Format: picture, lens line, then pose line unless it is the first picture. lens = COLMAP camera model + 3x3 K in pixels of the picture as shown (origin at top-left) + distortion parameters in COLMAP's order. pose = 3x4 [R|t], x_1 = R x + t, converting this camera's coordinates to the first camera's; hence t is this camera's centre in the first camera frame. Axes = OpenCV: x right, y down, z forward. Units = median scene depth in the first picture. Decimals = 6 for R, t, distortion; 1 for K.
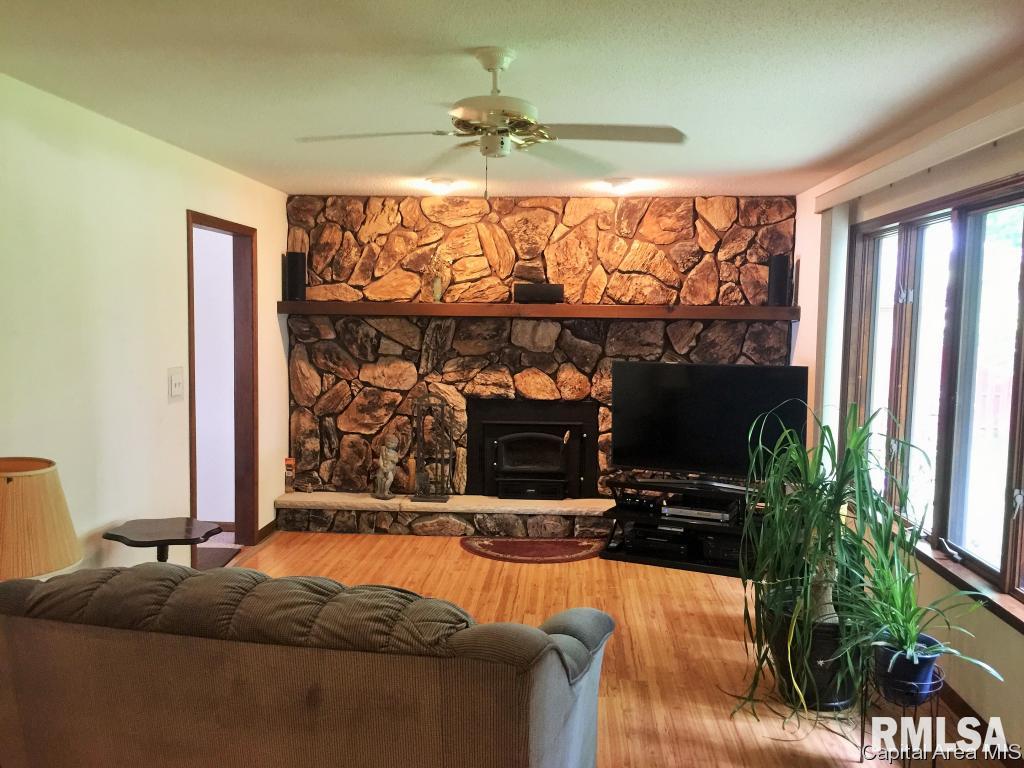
lens RADIAL K [[868.6, 0, 520.0], [0, 868.6, 382.8], [0, 0, 1]] dist [0.052896, -0.049966]
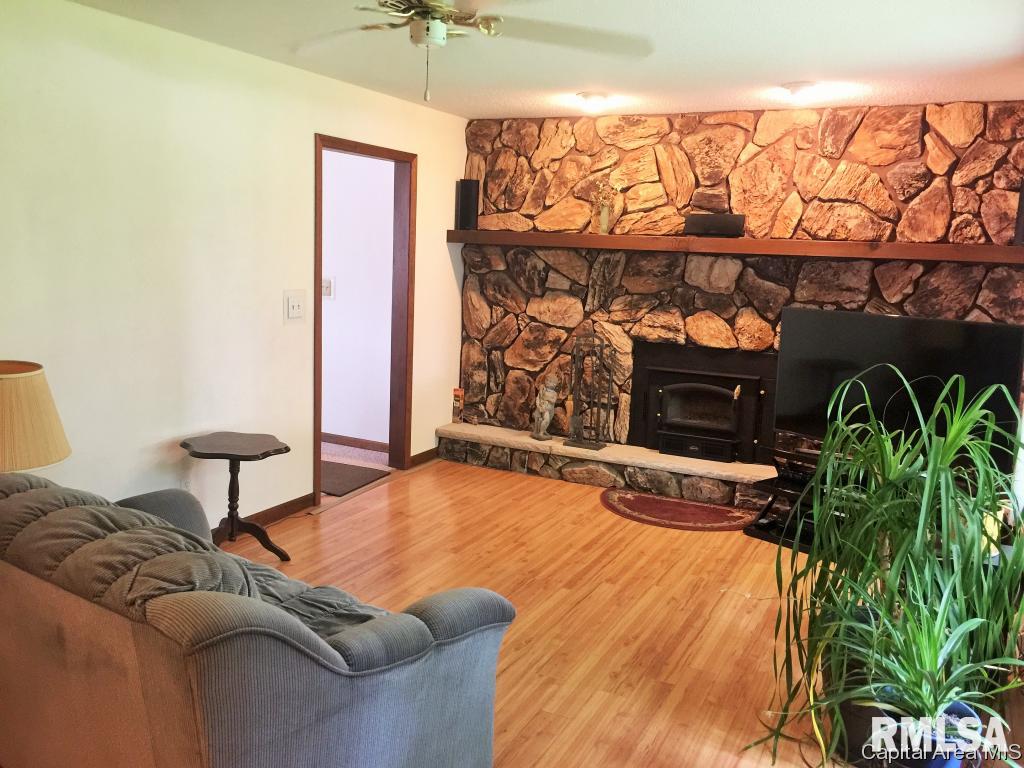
lens RADIAL K [[868.6, 0, 508.2], [0, 868.6, 385.0], [0, 0, 1]] dist [0.052896, -0.049966]
pose [[0.923033, 0.084404, -0.375349, 0.168782], [-0.057289, 0.994915, 0.082843, -0.004029], [0.380432, -0.054963, 0.923174, 0.103852]]
